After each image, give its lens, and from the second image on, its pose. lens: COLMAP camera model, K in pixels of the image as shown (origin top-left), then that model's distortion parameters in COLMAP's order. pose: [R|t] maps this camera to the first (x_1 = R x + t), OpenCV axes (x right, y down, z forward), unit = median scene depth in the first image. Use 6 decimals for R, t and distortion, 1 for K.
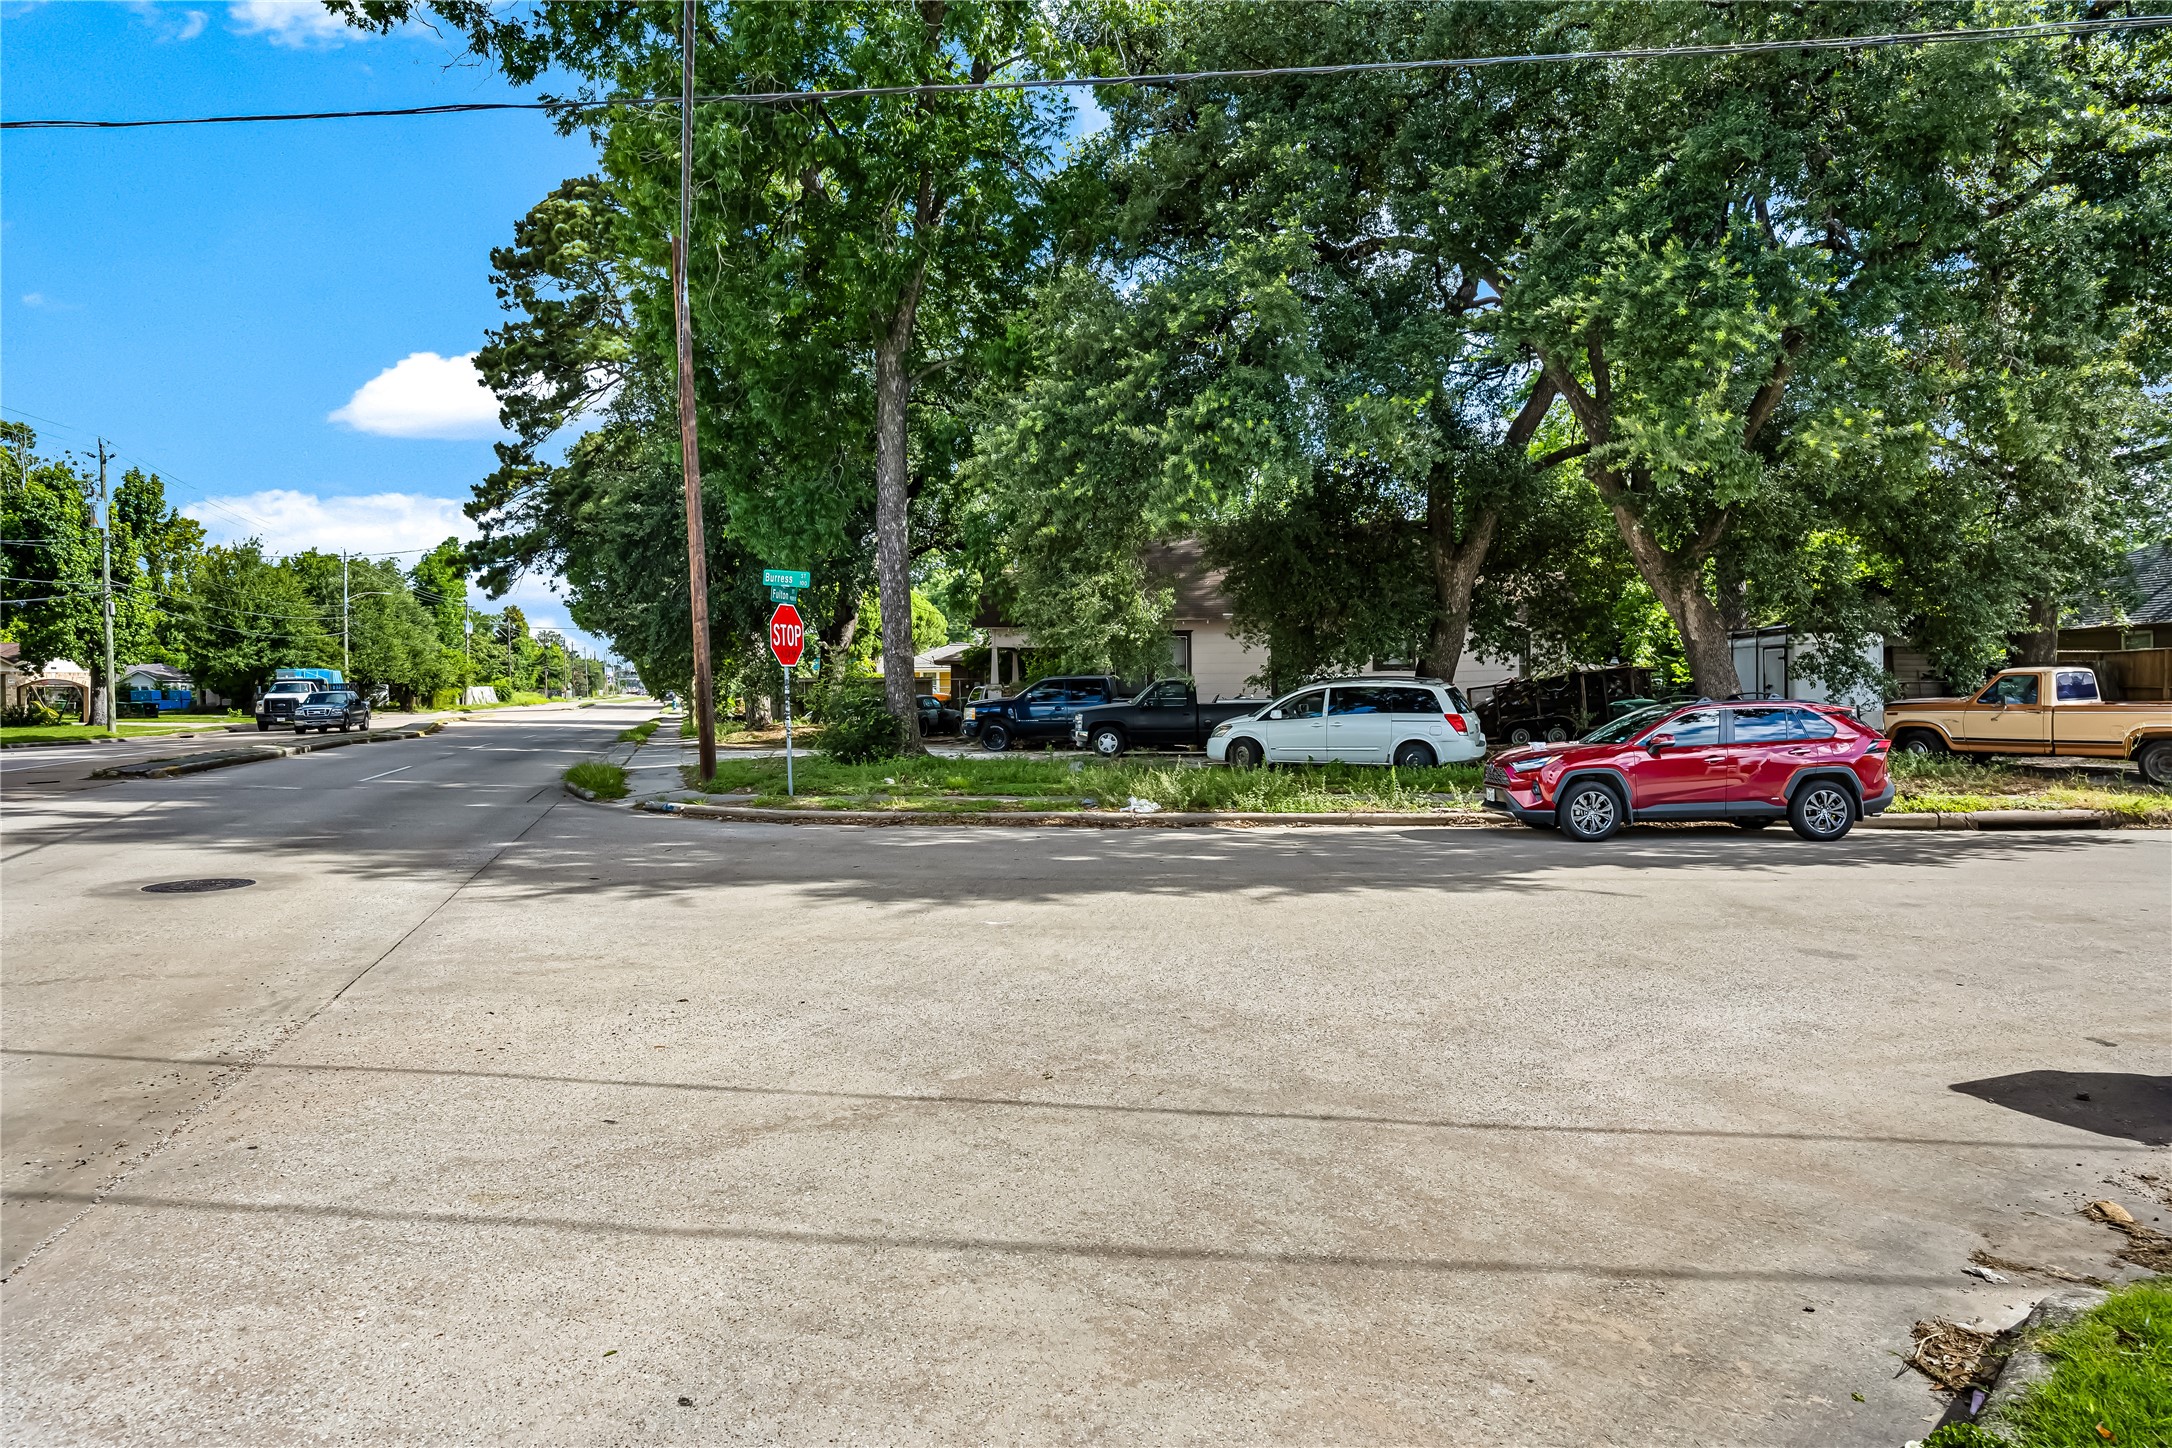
lens RADIAL K [[1315.4, 0, 1082.7], [0, 1315.4, 719.5], [0, 0, 1]] dist [0.004671, 0.000333]
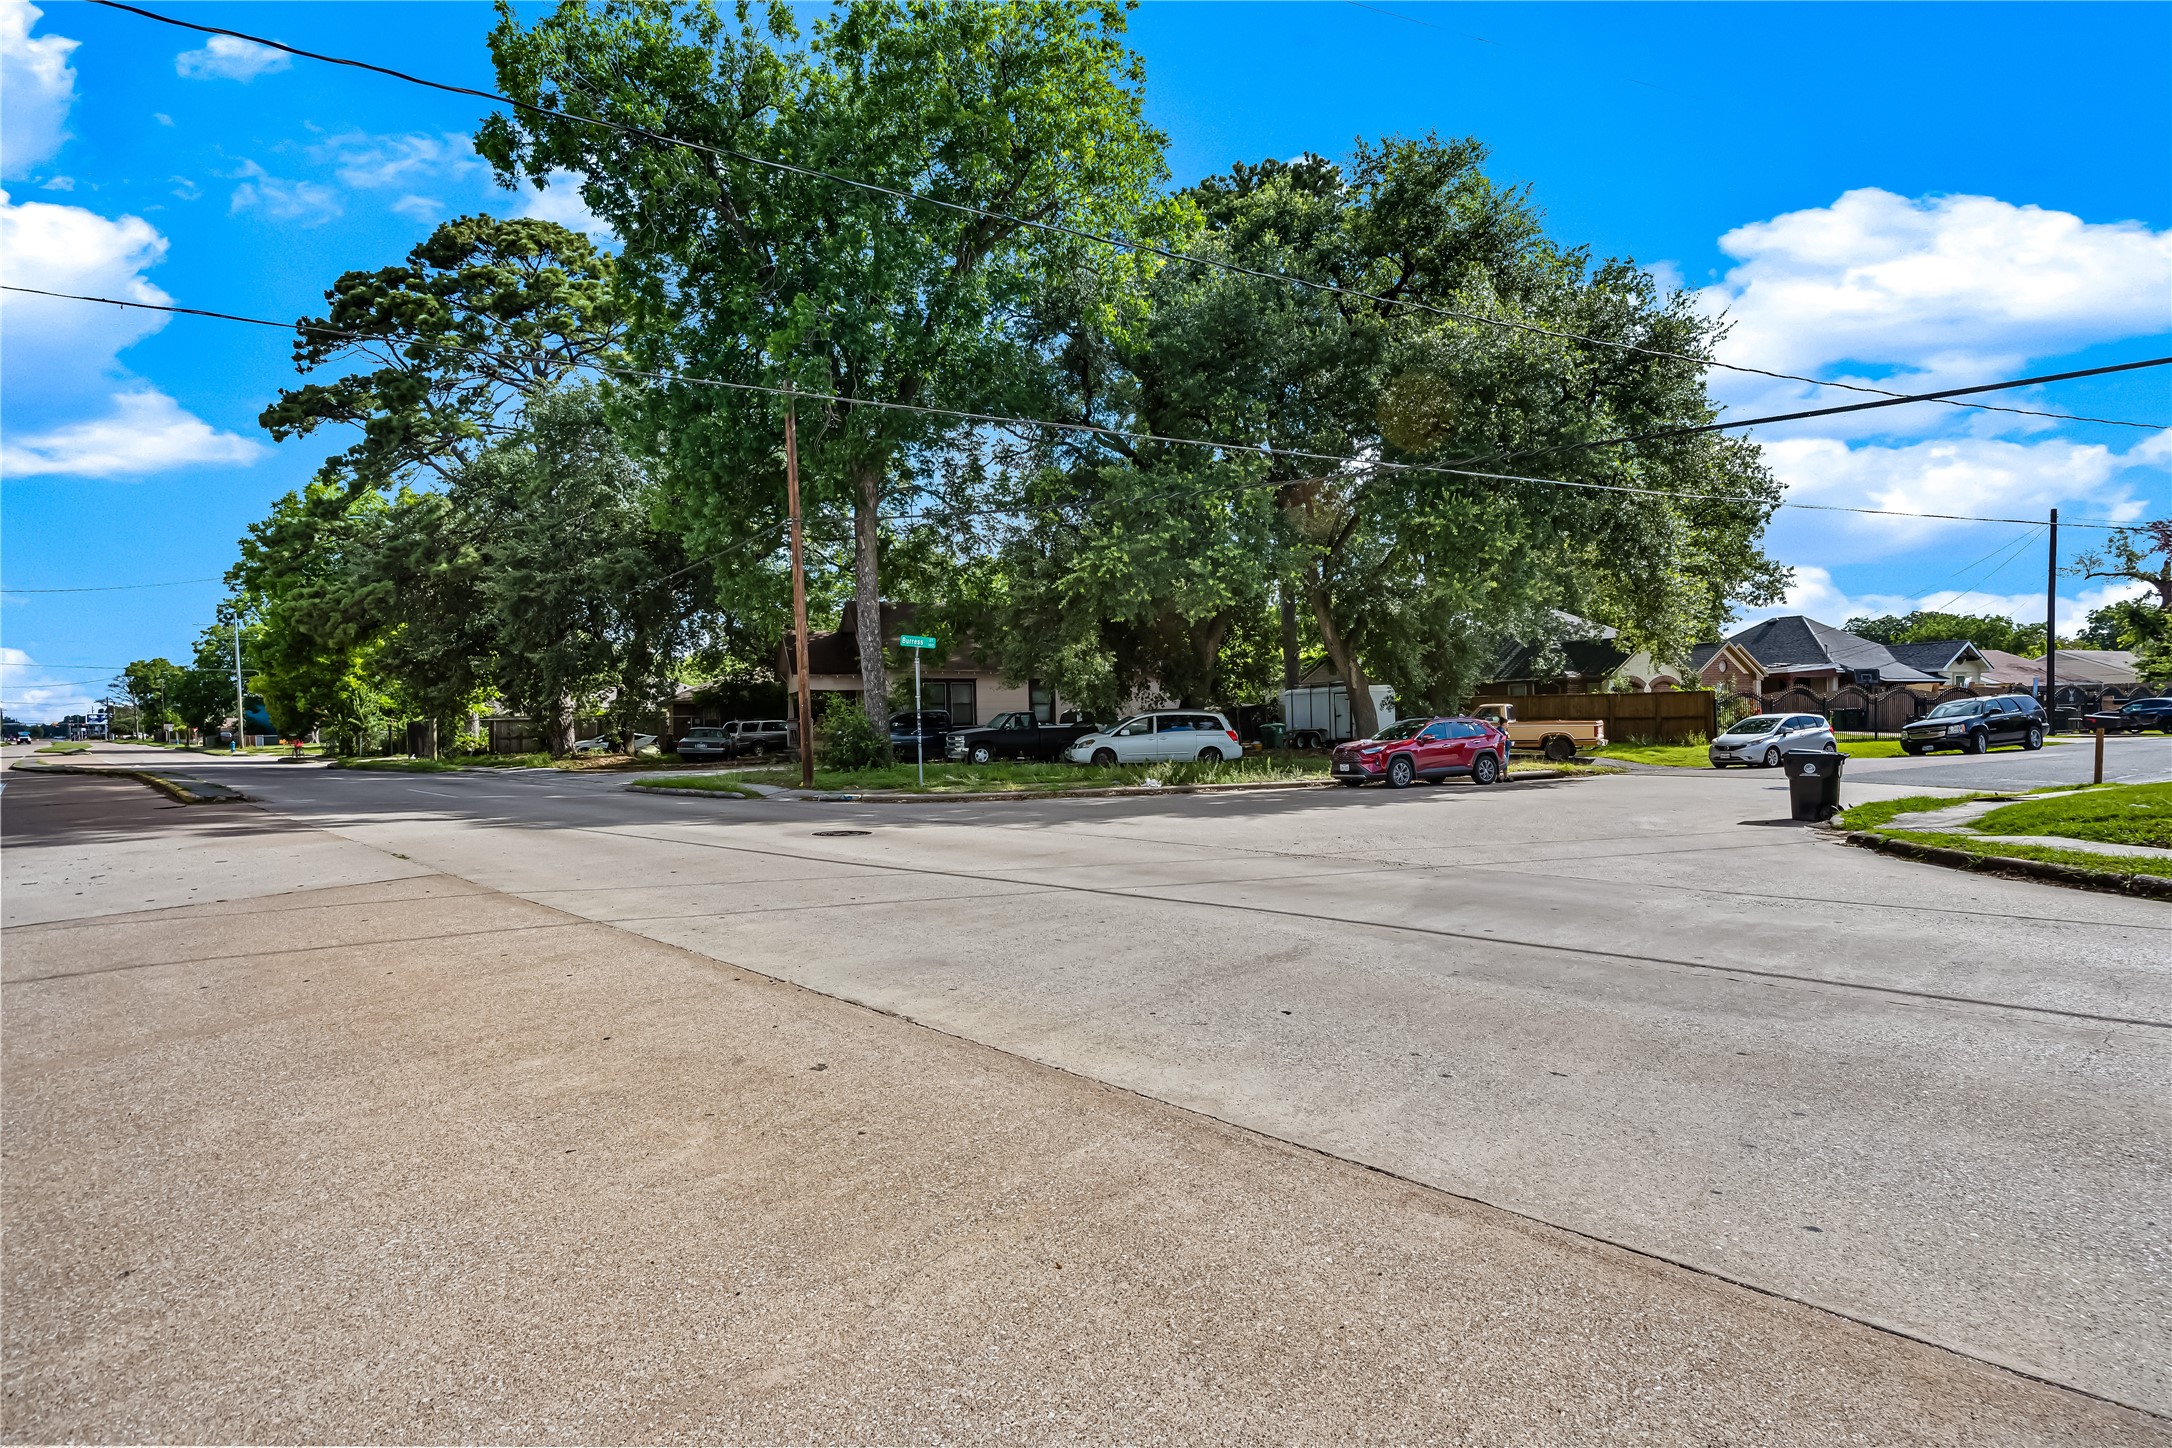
lens RADIAL K [[1117.9, 0, 1089.0], [0, 1117.9, 721.1], [0, 0, 1]] dist [-0.002537, -0.000110]
pose [[0.887629, -0.003912, 0.460543, -0.502892], [0.019213, 0.999408, -0.028540, 0.019927], [-0.460159, 0.034182, 0.887178, -0.164751]]
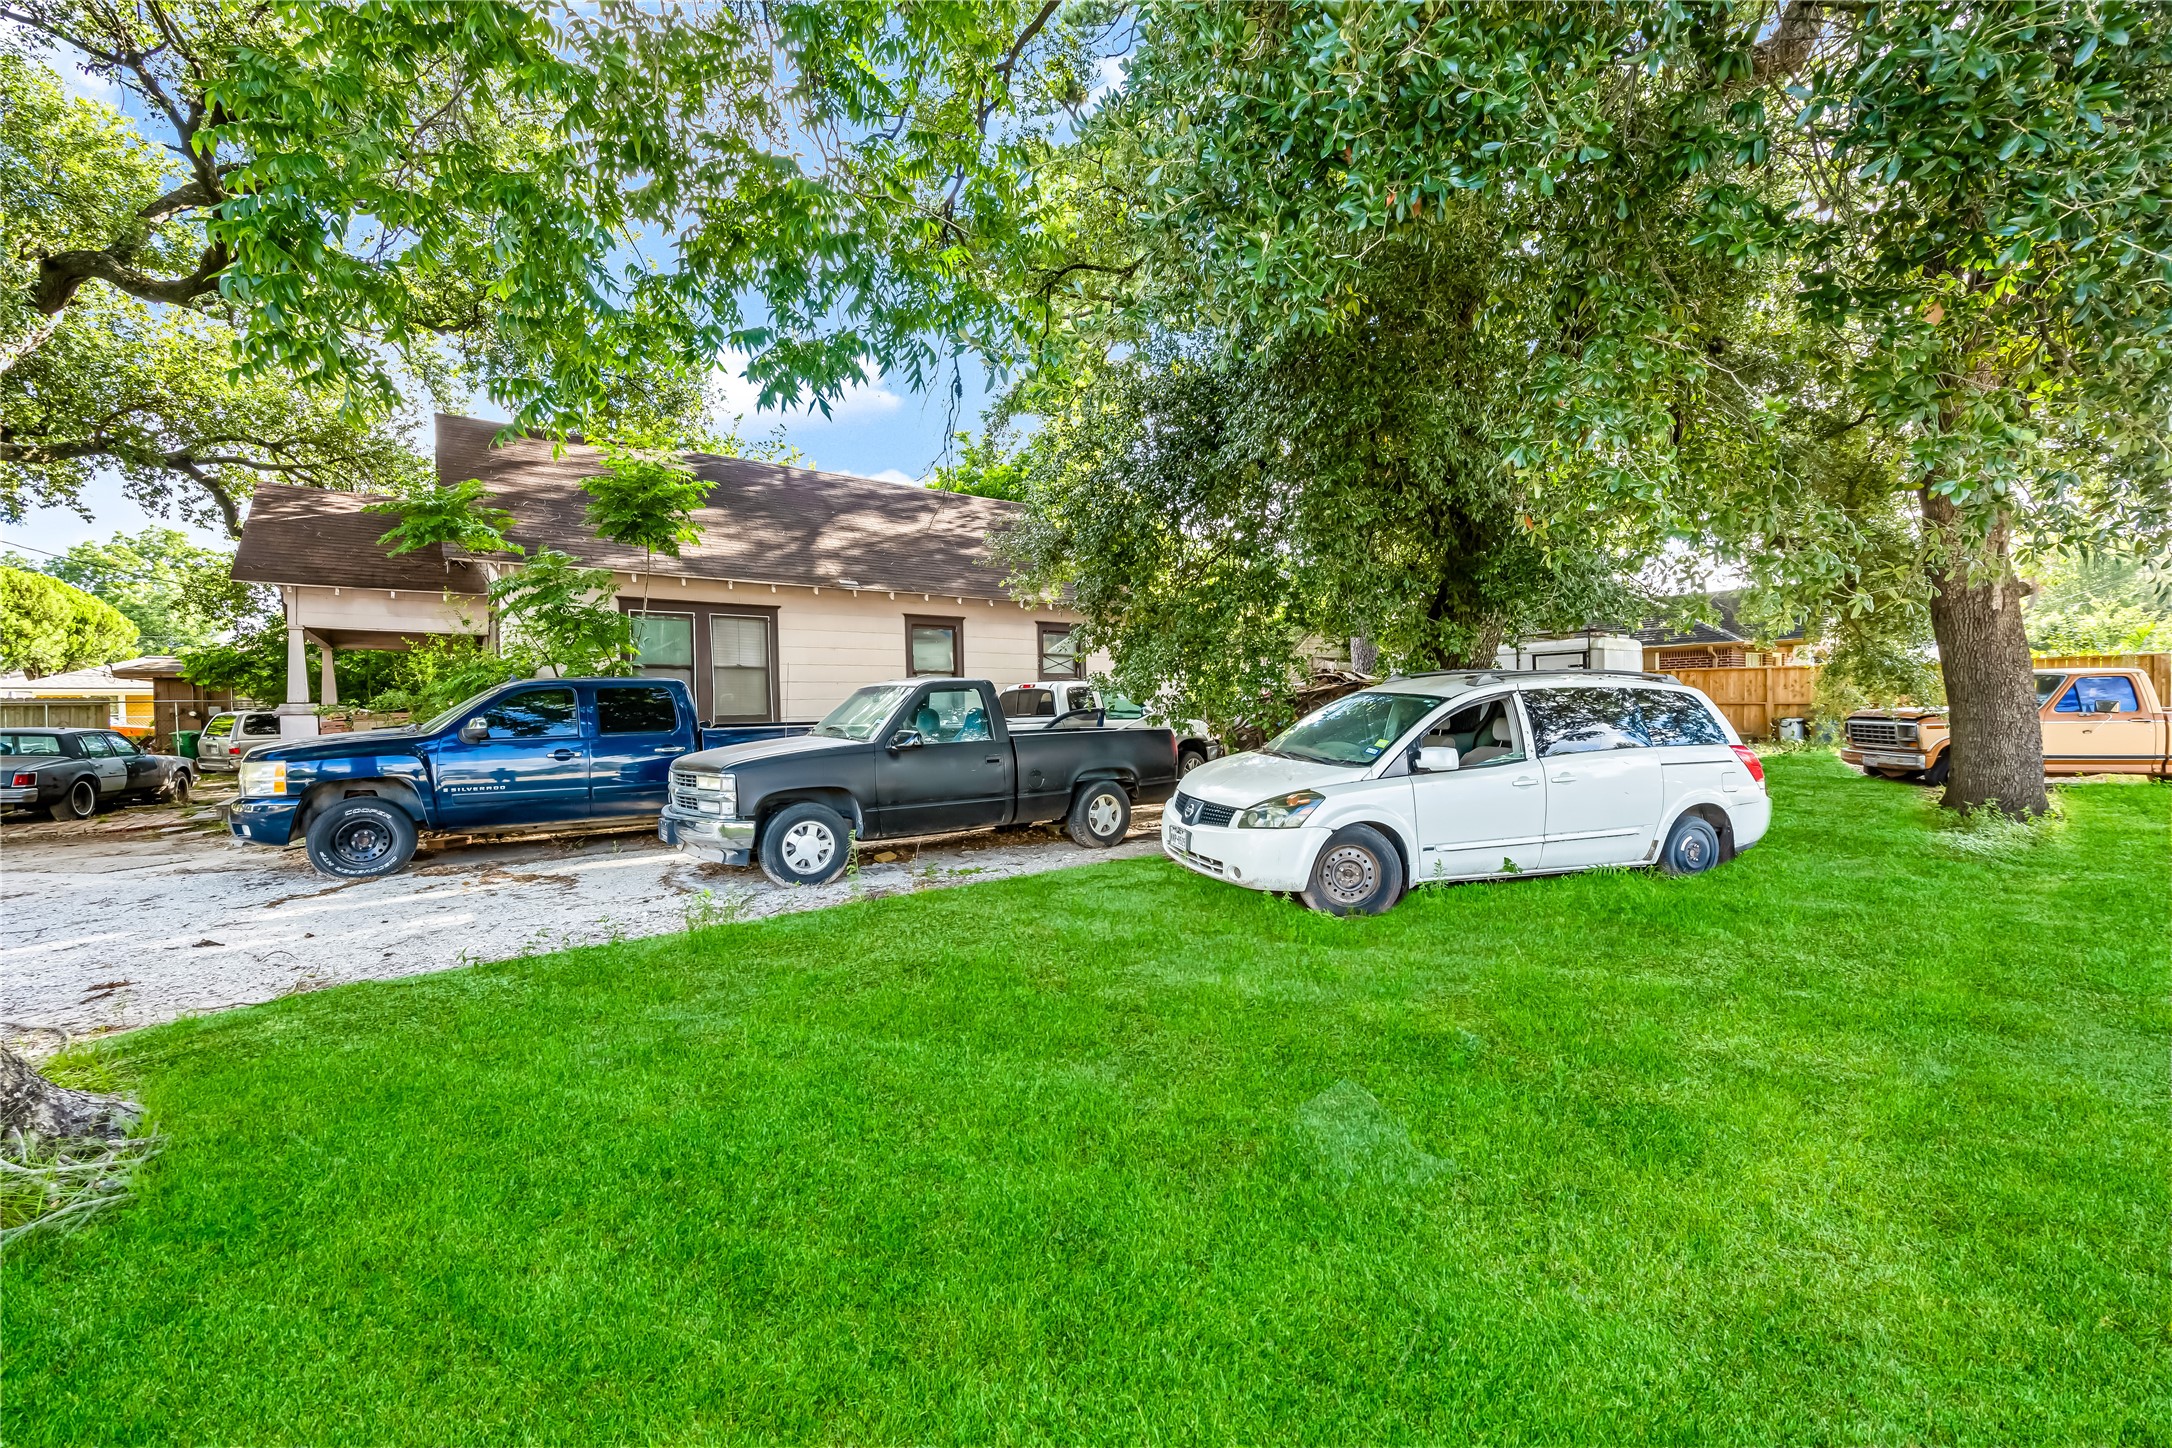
lens RADIAL K [[889.8, 0, 1087.2], [0, 889.8, 720.5], [0, 0, 1]] dist [-0.002804, 0.000408]
pose [[0.752223, -0.009544, 0.658839, -0.097391], [0.025154, 0.999582, -0.014240, -0.013411], [-0.658428, 0.027284, 0.752149, 0.866043]]
